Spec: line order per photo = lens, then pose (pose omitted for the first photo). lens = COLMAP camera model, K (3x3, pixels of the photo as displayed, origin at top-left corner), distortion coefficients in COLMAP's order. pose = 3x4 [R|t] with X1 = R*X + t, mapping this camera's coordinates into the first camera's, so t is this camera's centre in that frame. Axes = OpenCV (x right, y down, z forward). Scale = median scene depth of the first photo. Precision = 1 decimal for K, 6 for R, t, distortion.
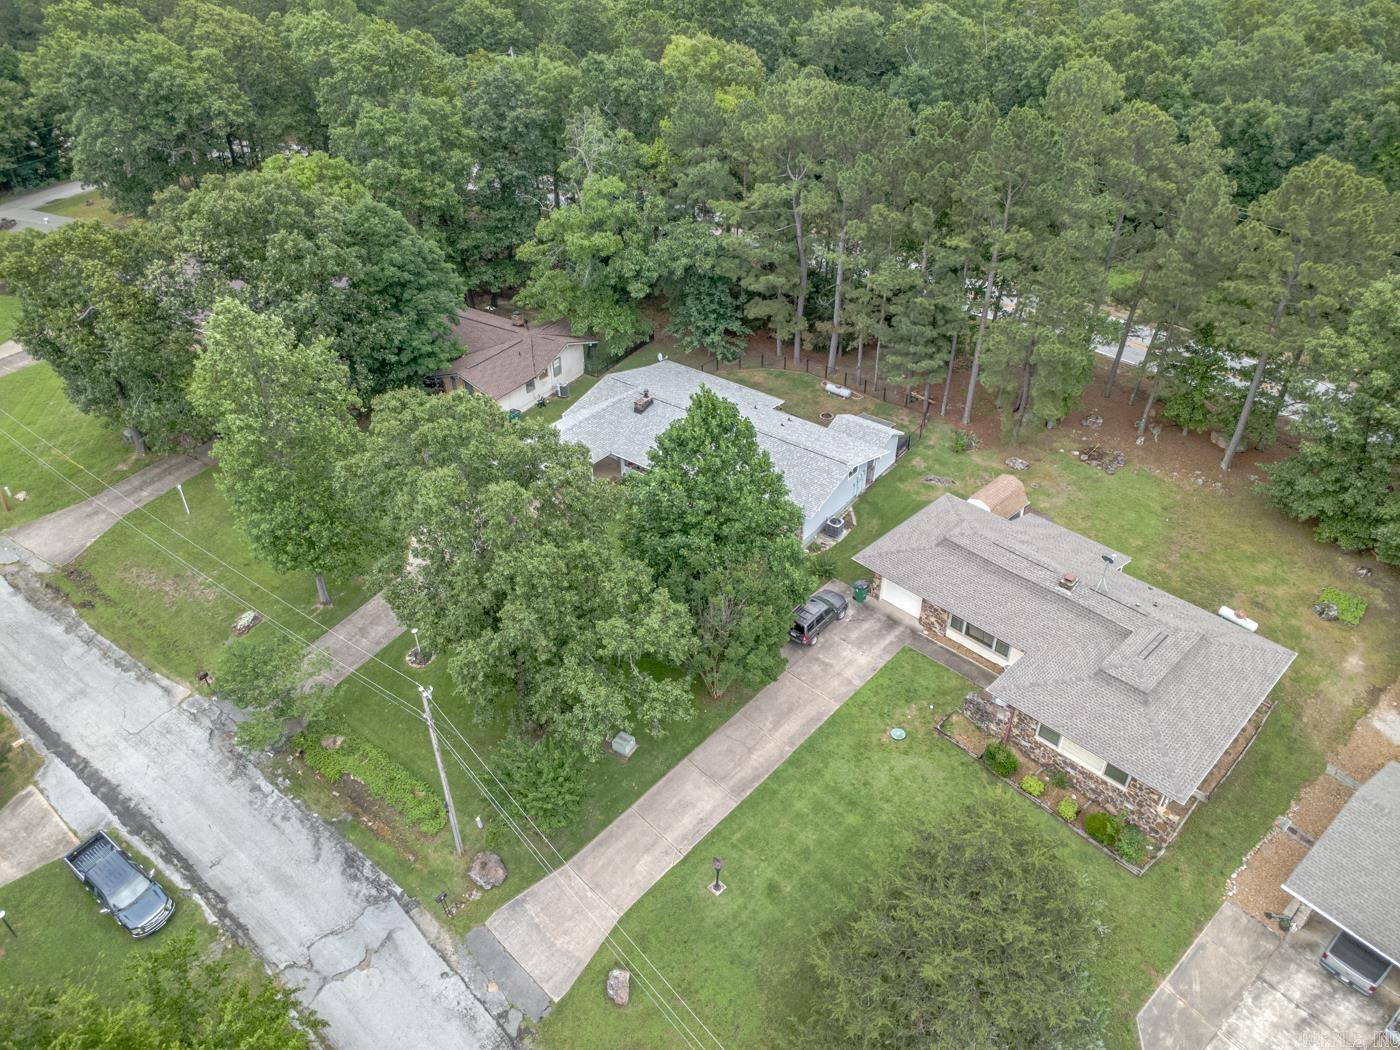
lens RADIAL K [[990.6, 0, 696.4], [0, 990.6, 520.6], [0, 0, 1]] dist [0.003165, 0.000437]
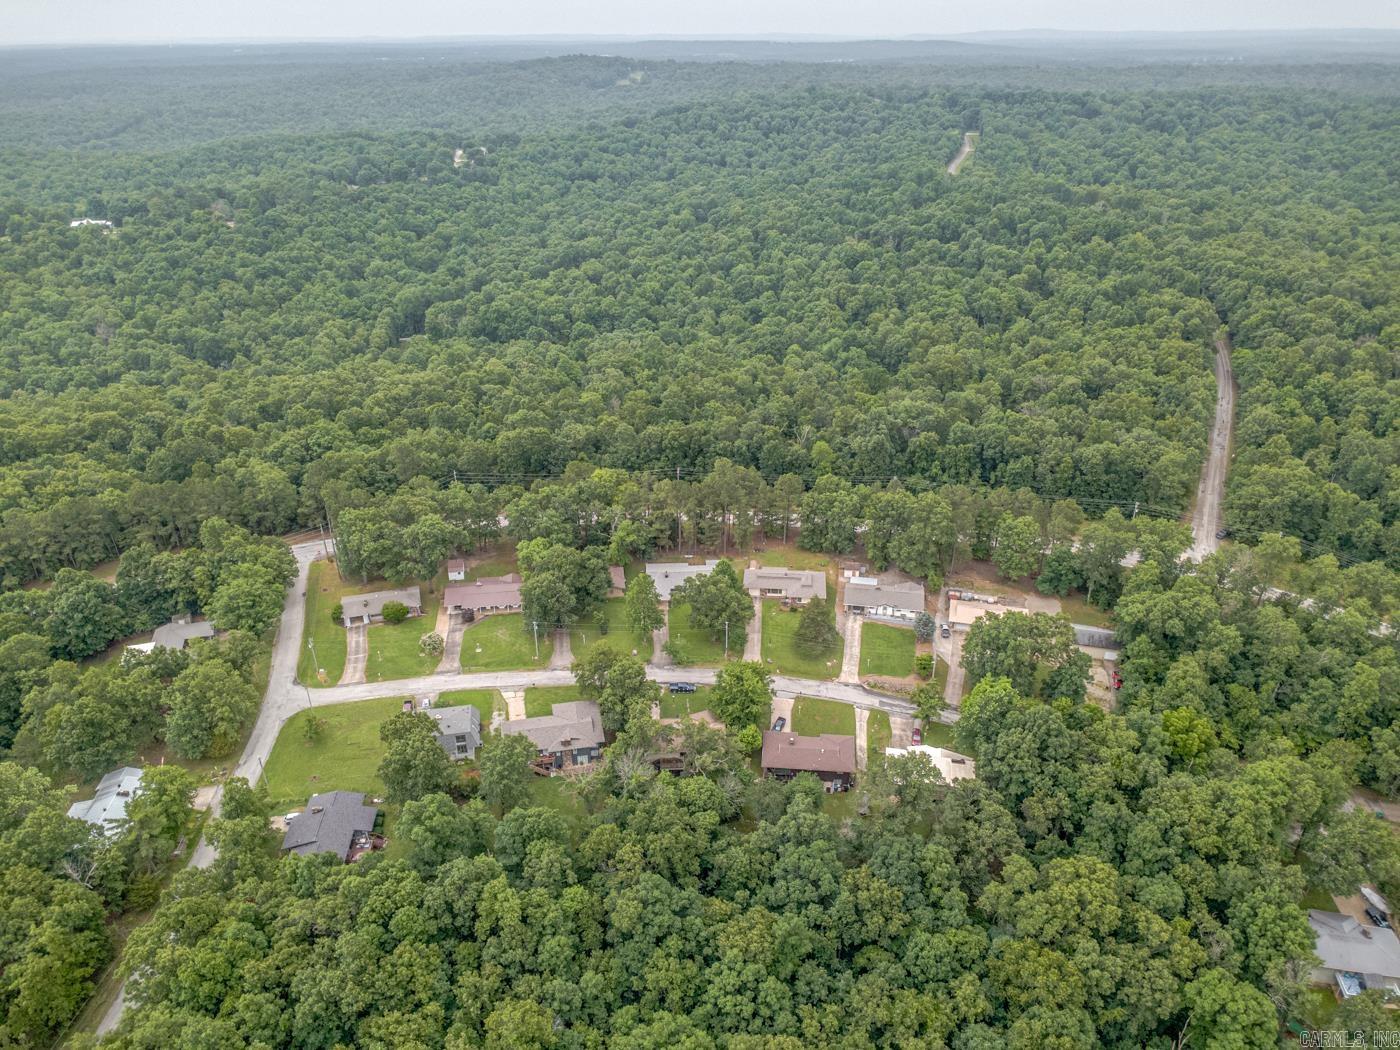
lens RADIAL K [[990.6, 0, 696.4], [0, 990.6, 520.6], [0, 0, 1]] dist [0.003165, 0.000437]
pose [[0.765243, -0.289865, 0.574789, -2.659257], [0.374148, 0.926861, -0.030707, -0.194503], [-0.523848, 0.238554, 0.817726, -2.792510]]
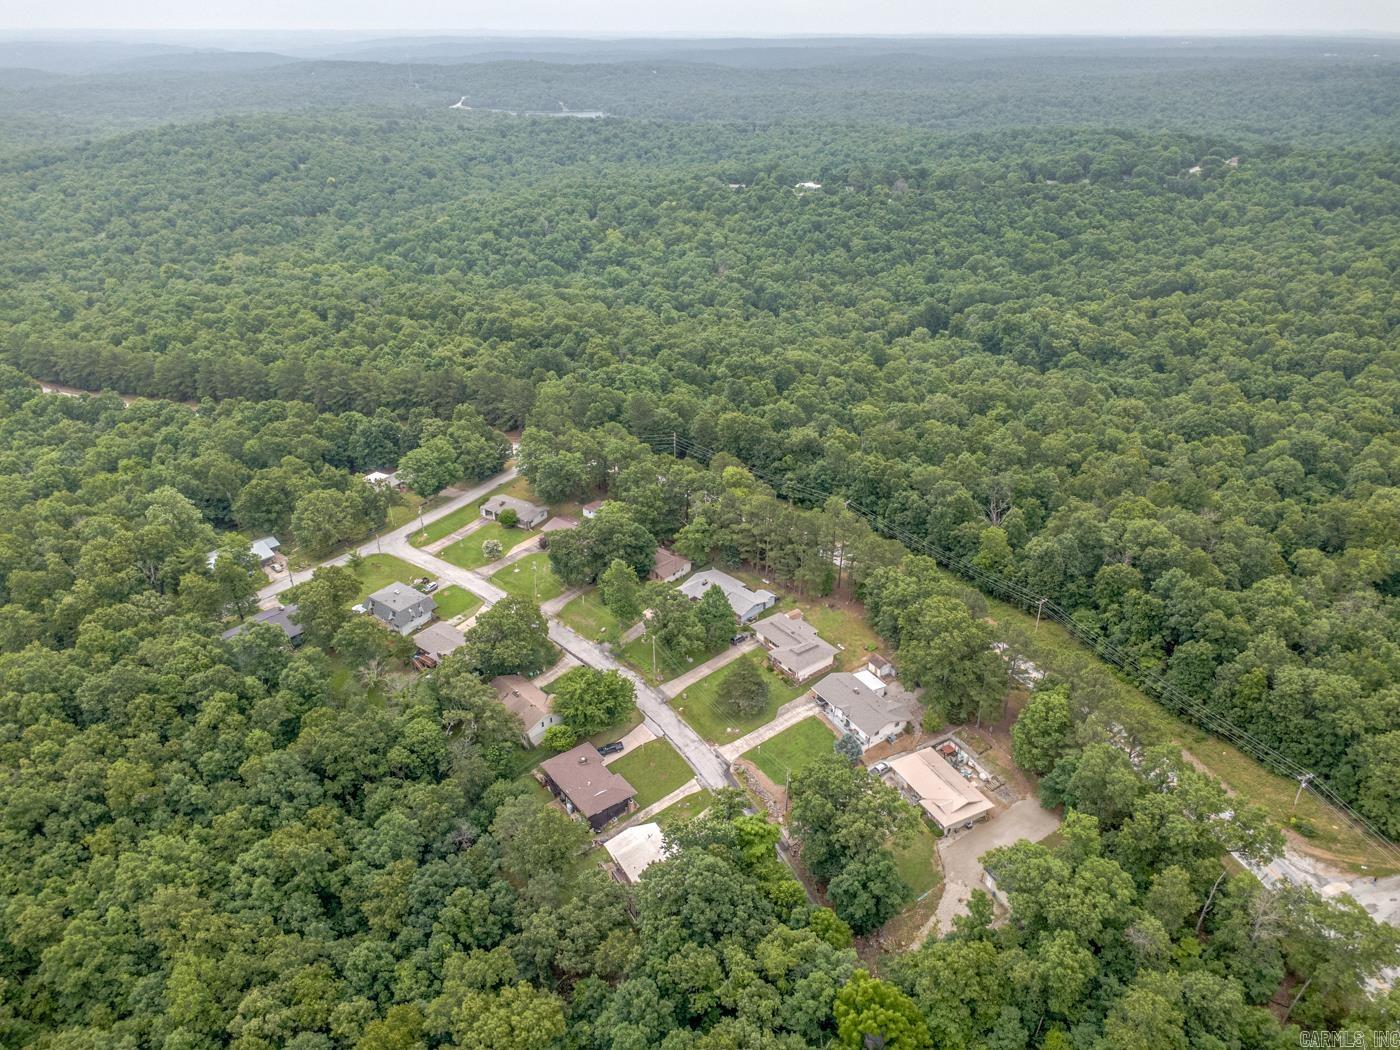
lens RADIAL K [[990.6, 0, 696.4], [0, 990.6, 520.6], [0, 0, 1]] dist [0.003165, 0.000437]
pose [[0.990633, 0.064970, -0.120106, 0.439054], [-0.081727, 0.986727, -0.140323, 0.220909], [0.109395, 0.148824, 0.982794, -3.406798]]
